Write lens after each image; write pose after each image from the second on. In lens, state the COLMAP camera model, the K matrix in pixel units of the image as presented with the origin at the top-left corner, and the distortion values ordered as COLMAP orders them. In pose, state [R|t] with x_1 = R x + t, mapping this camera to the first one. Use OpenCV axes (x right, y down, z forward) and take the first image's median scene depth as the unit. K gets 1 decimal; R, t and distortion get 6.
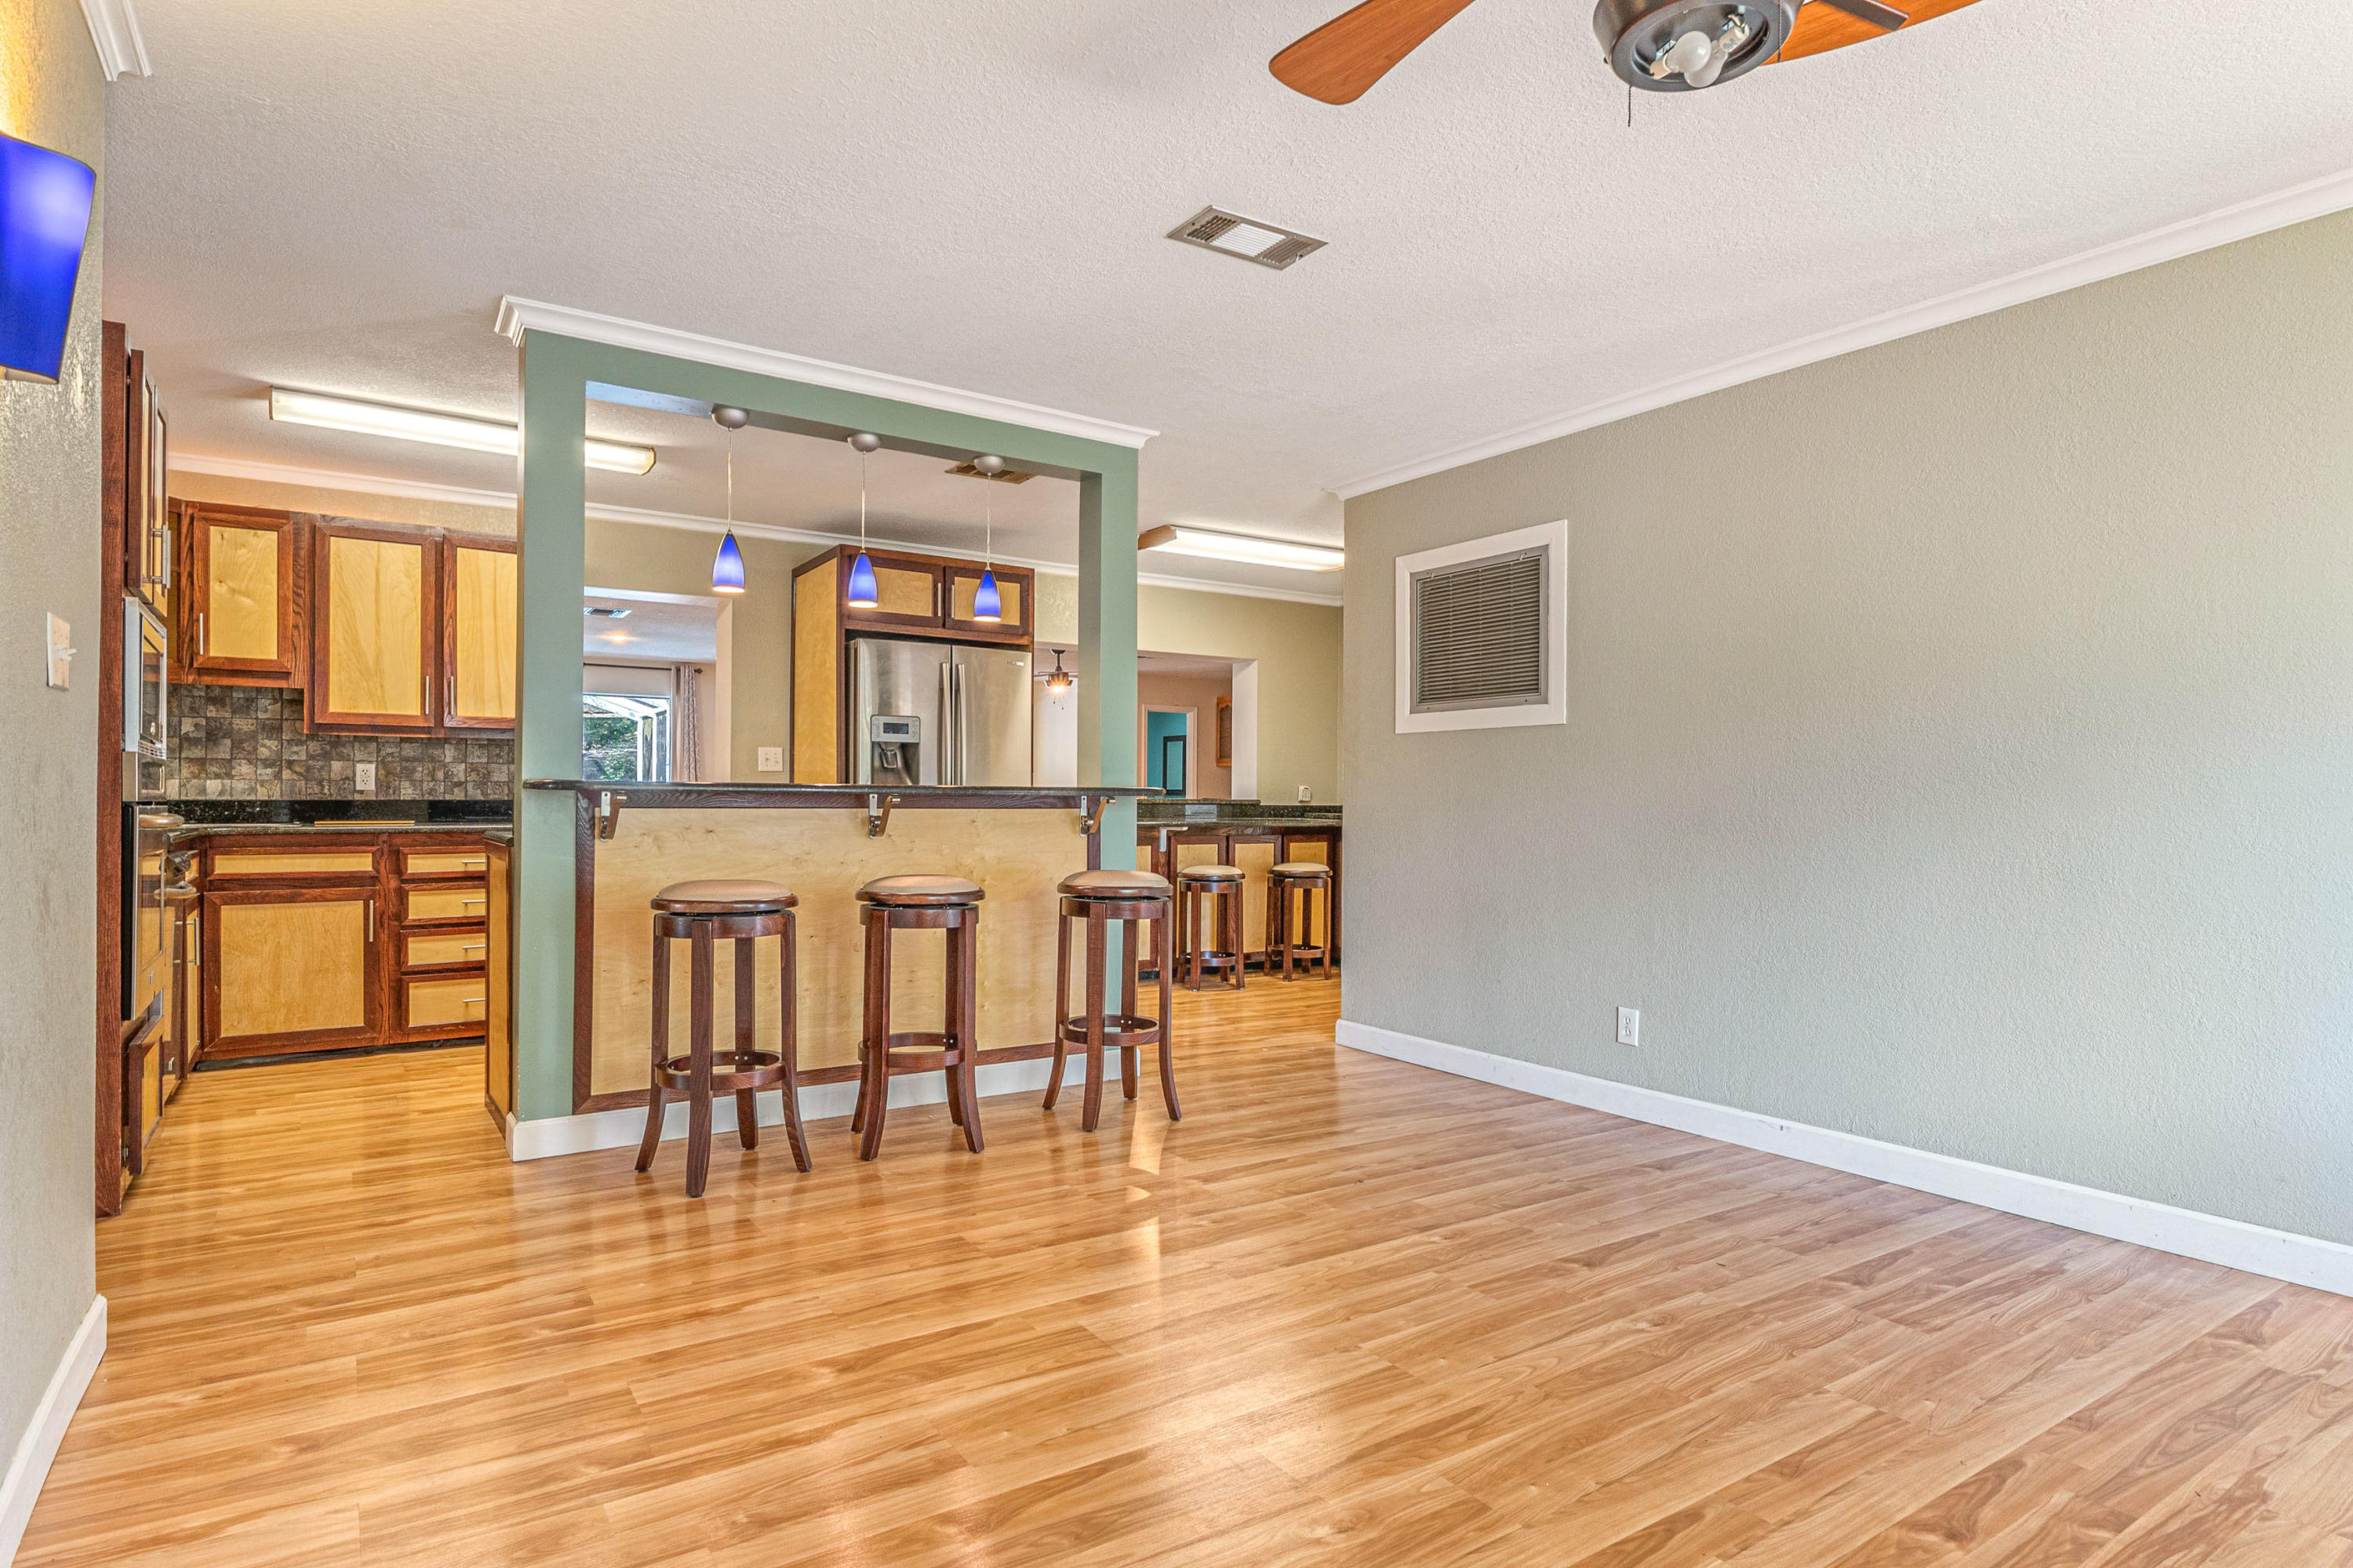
lens RADIAL K [[1261.4, 0, 1166.2], [0, 1261.4, 797.7], [0, 0, 1]] dist [-0.002306, -0.002745]
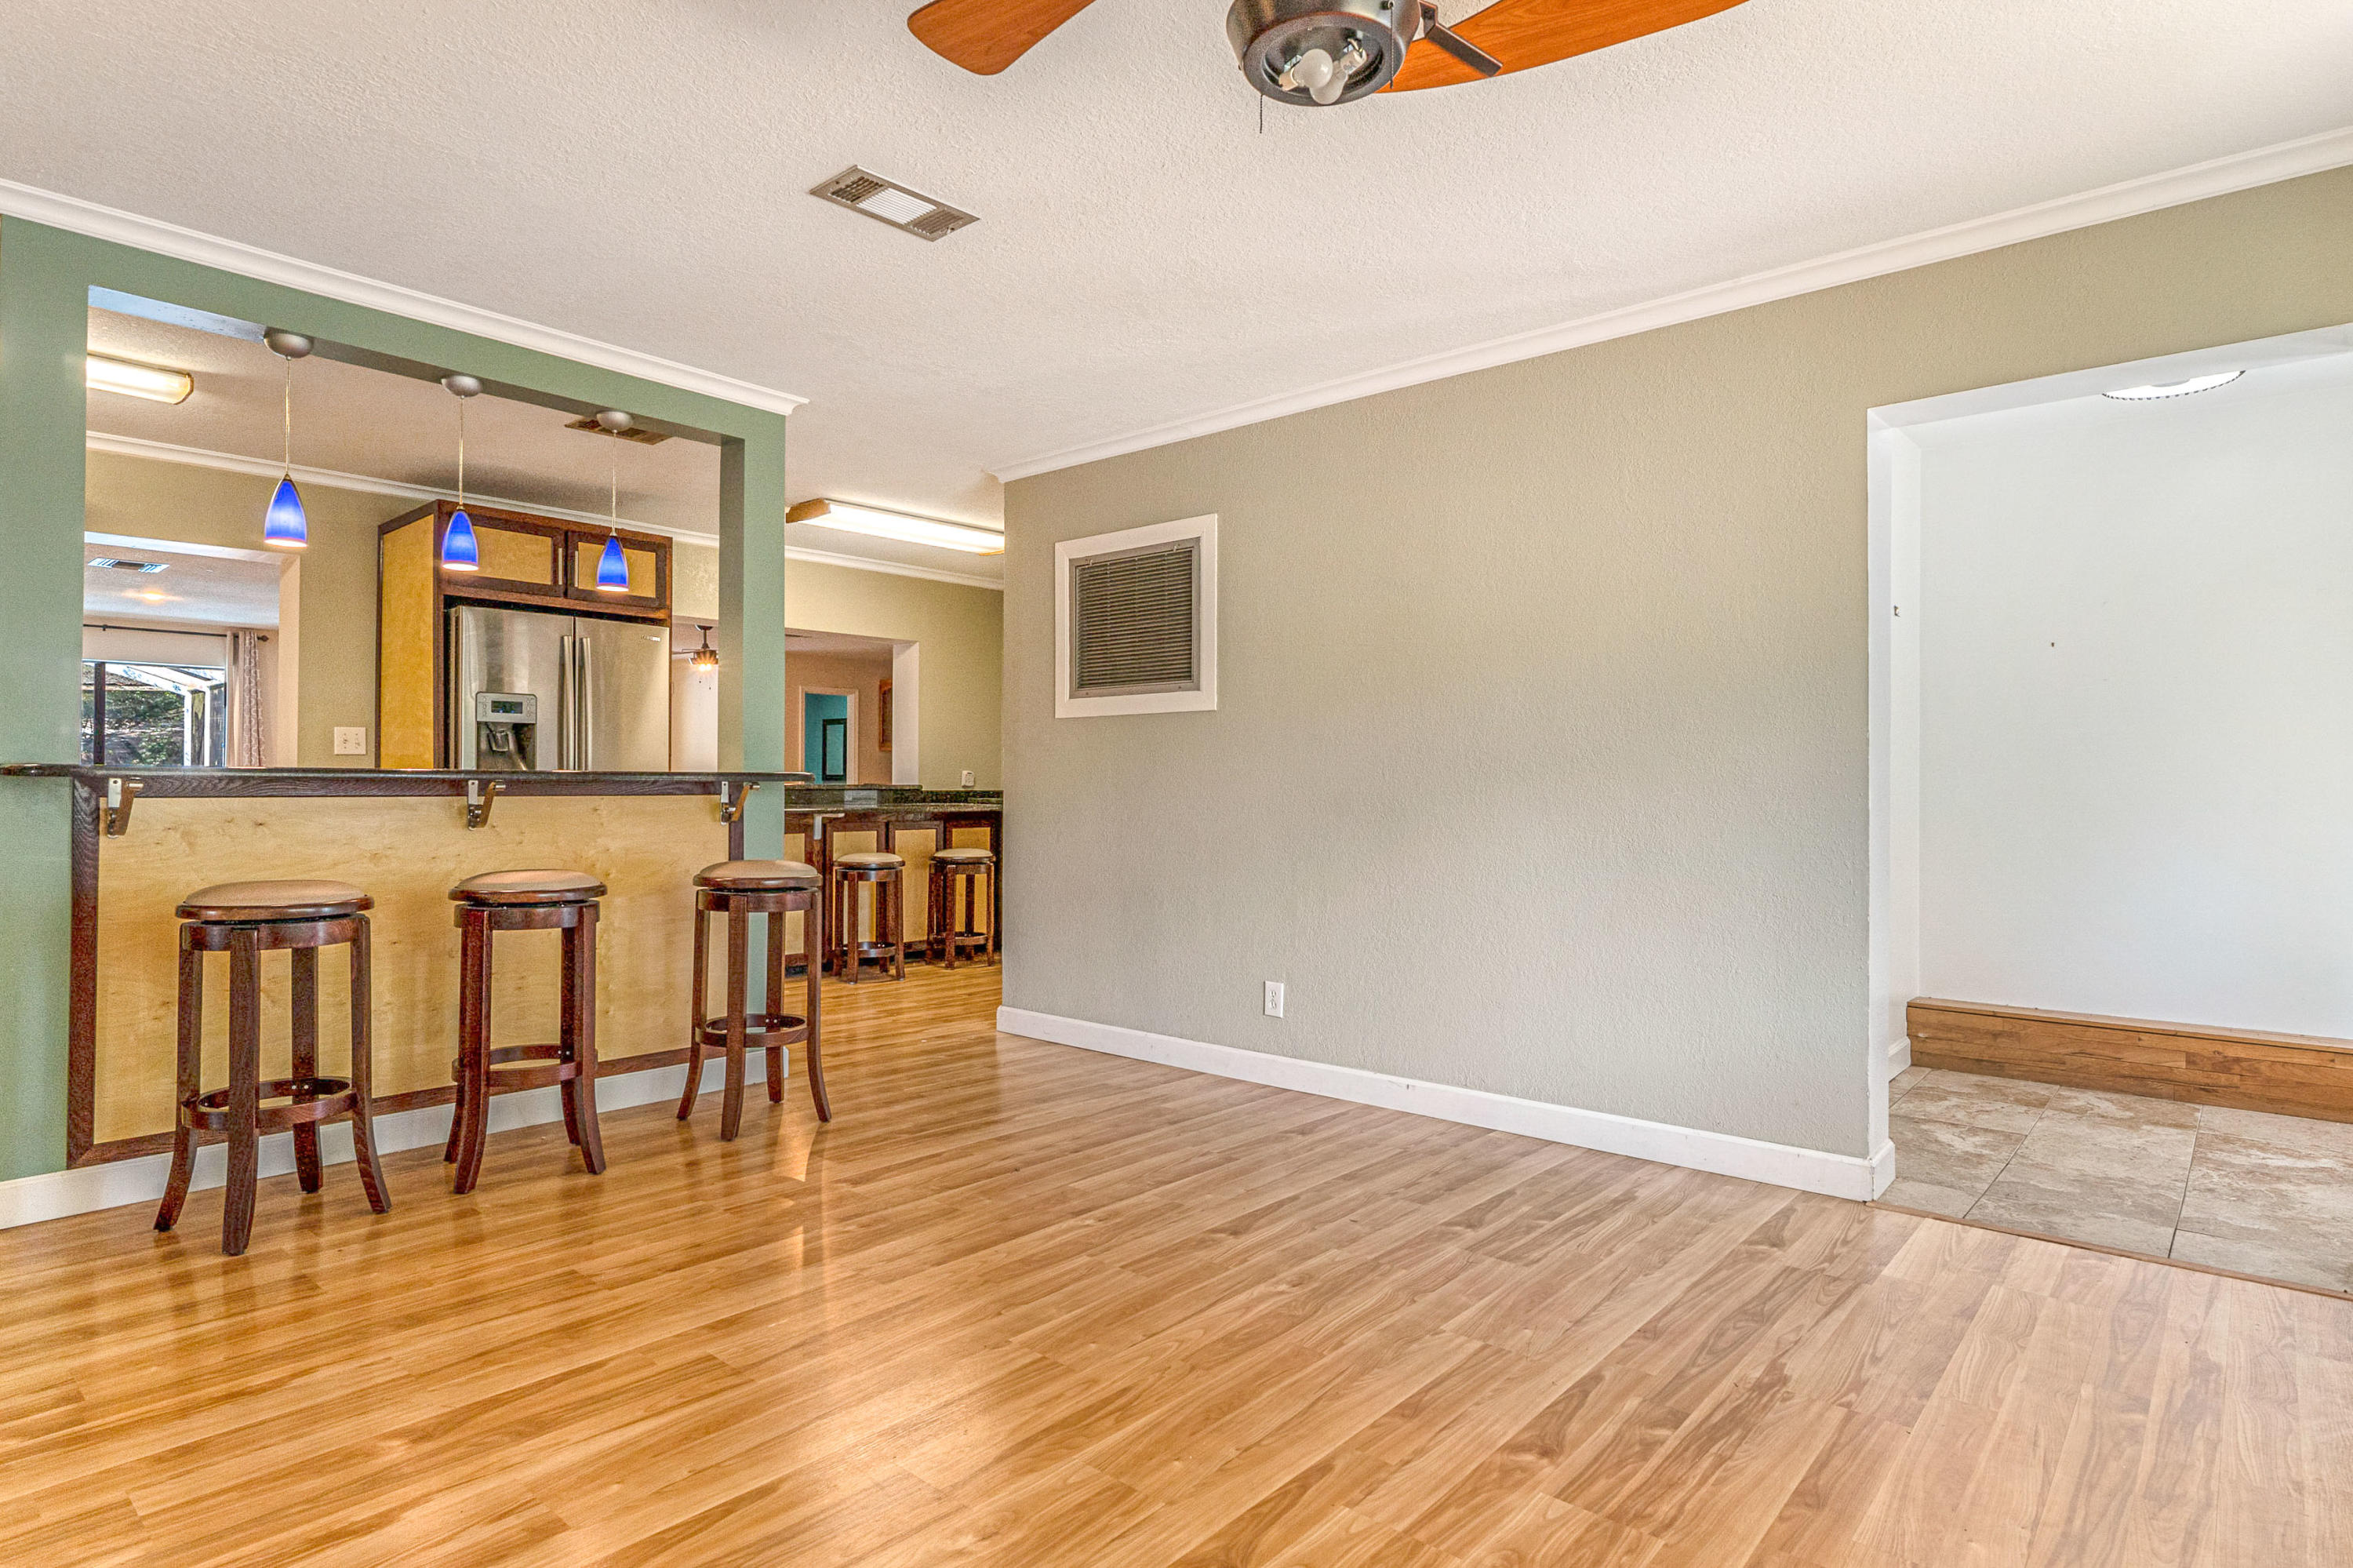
lens RADIAL K [[1261.4, 0, 1176.3], [0, 1261.4, 775.8], [0, 0, 1]] dist [-0.002306, -0.002745]
pose [[0.964225, -0.002571, 0.265074, 0.009152], [0.003962, 0.999981, -0.004713, 0.000185], [-0.265056, 0.005595, 0.964217, 0.008017]]
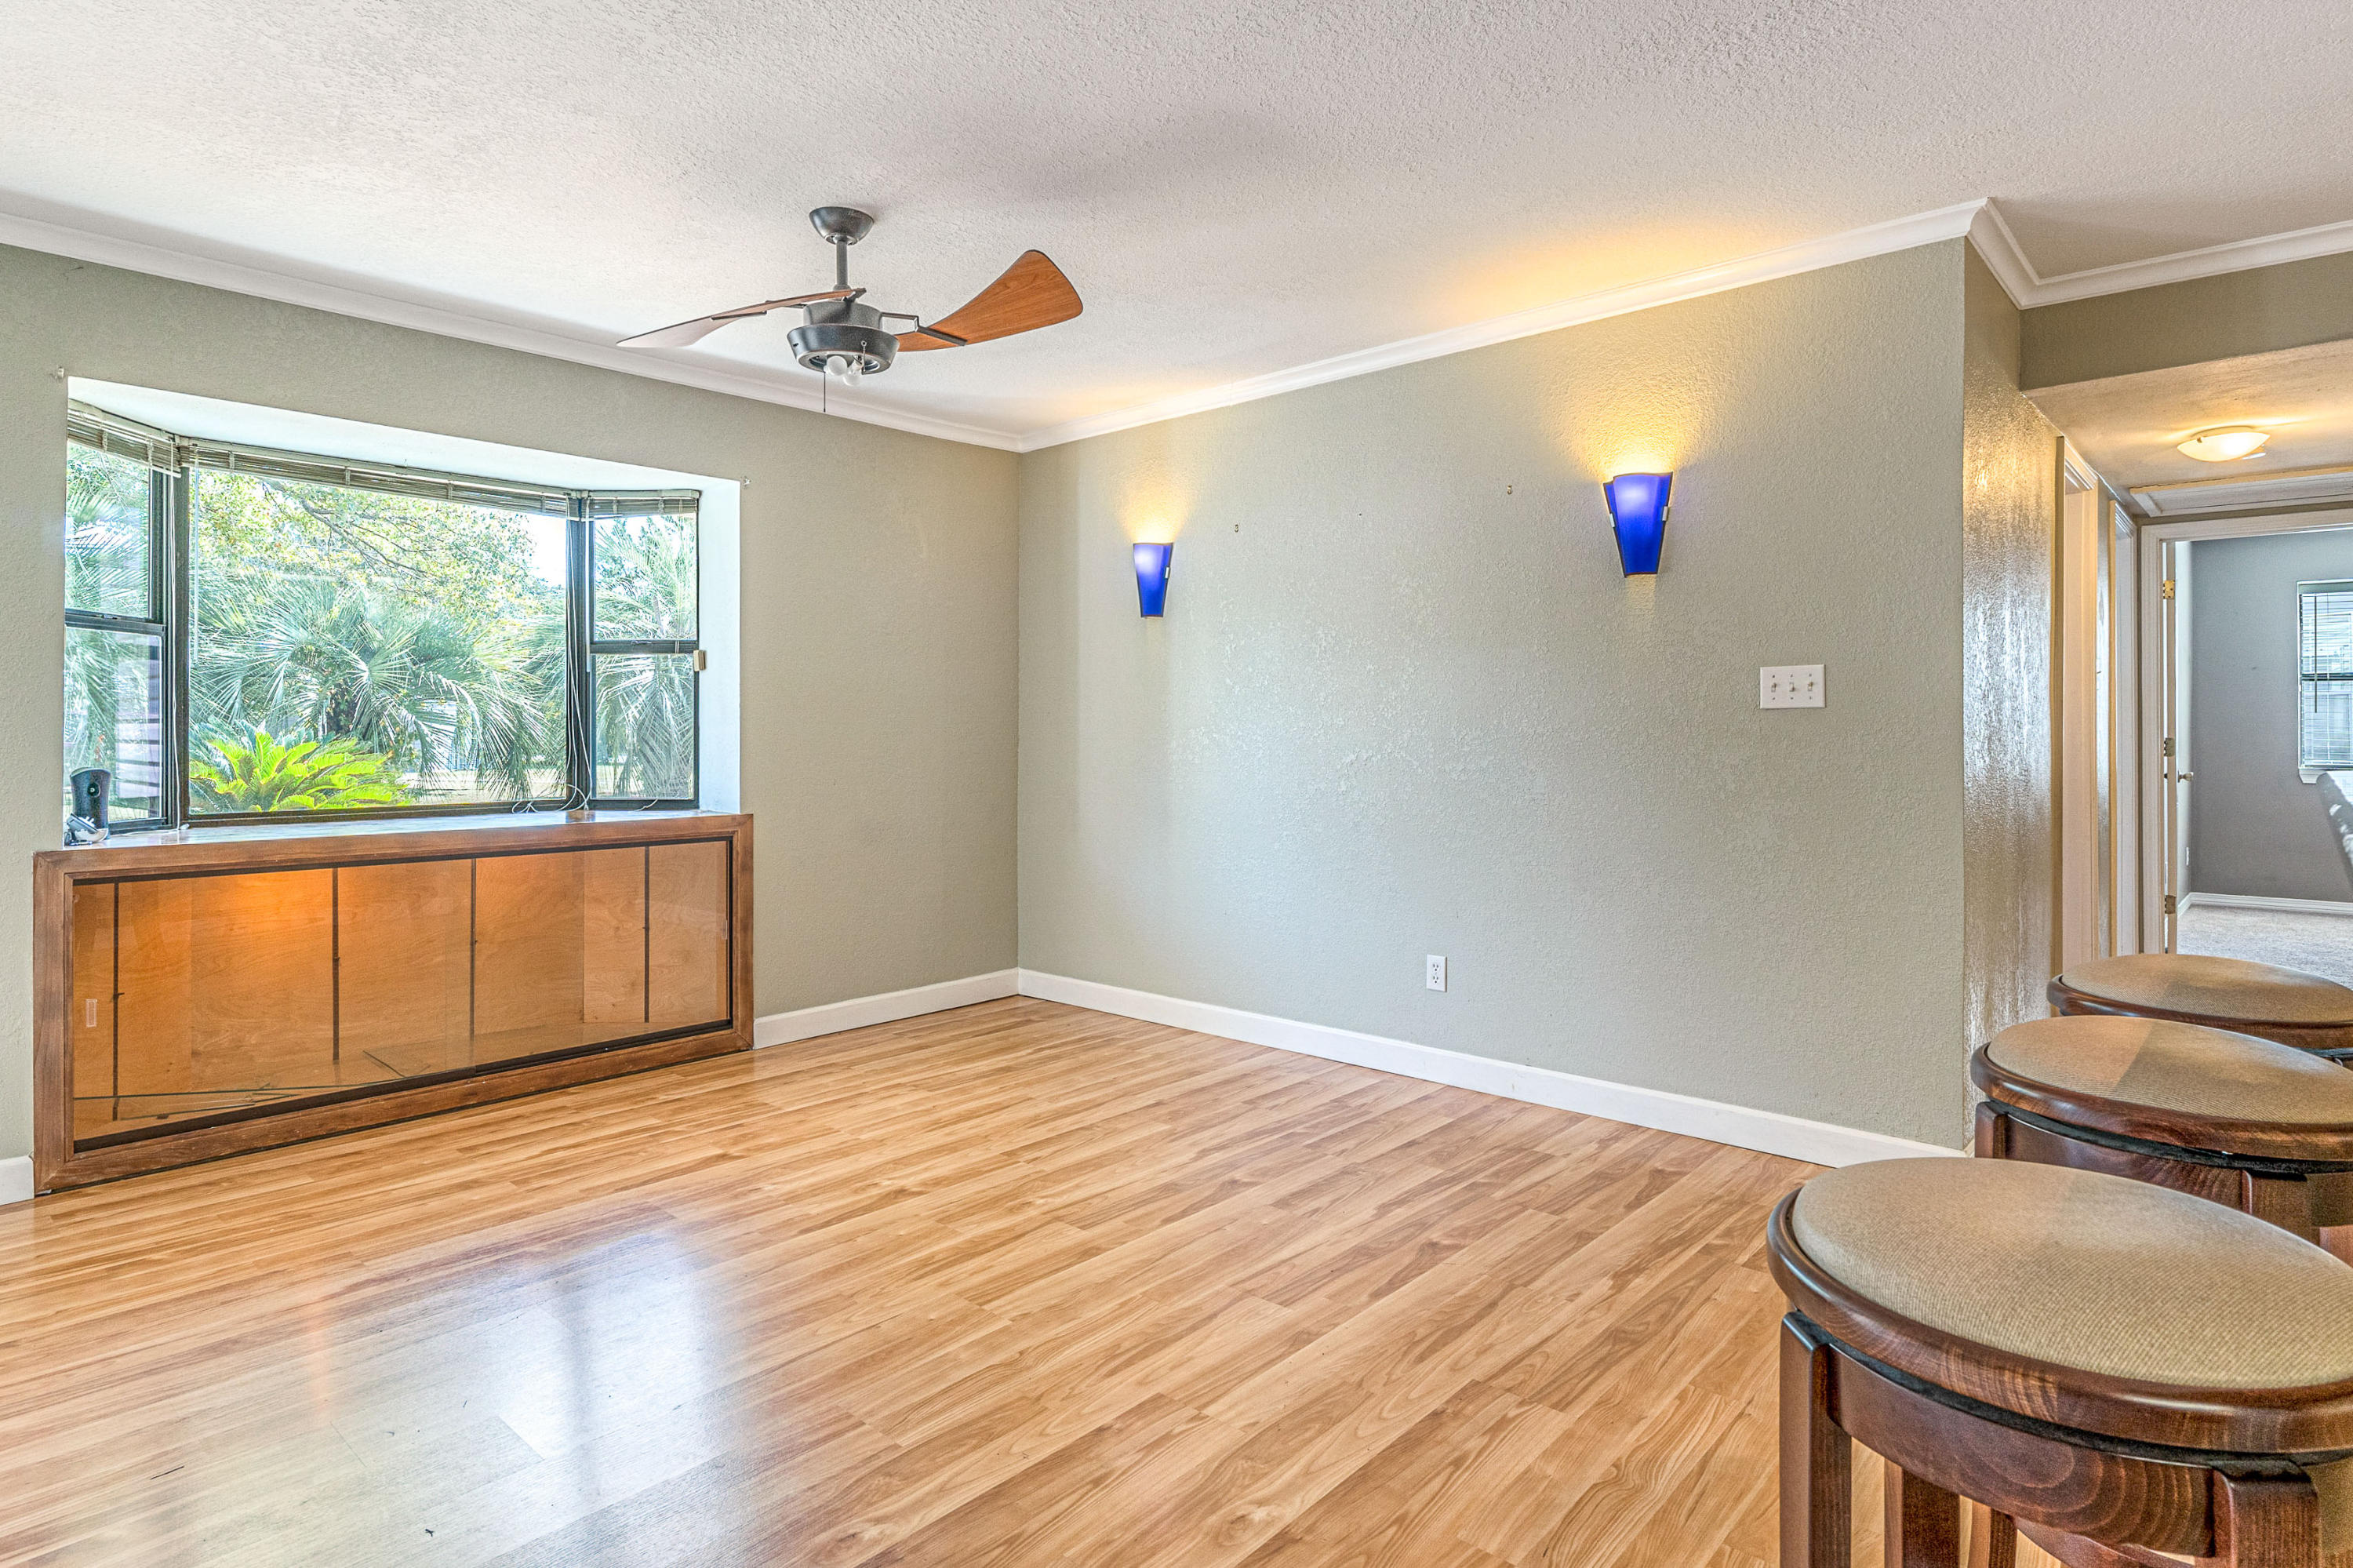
lens RADIAL K [[1261.4, 0, 1201.8], [0, 1261.4, 720.4], [0, 0, 1]] dist [-0.002306, -0.002745]
pose [[-0.963729, -0.008253, -0.266754, 0.135346], [-0.006075, 0.999941, -0.008989, -0.020318], [0.266812, -0.007042, -0.963723, 0.978260]]
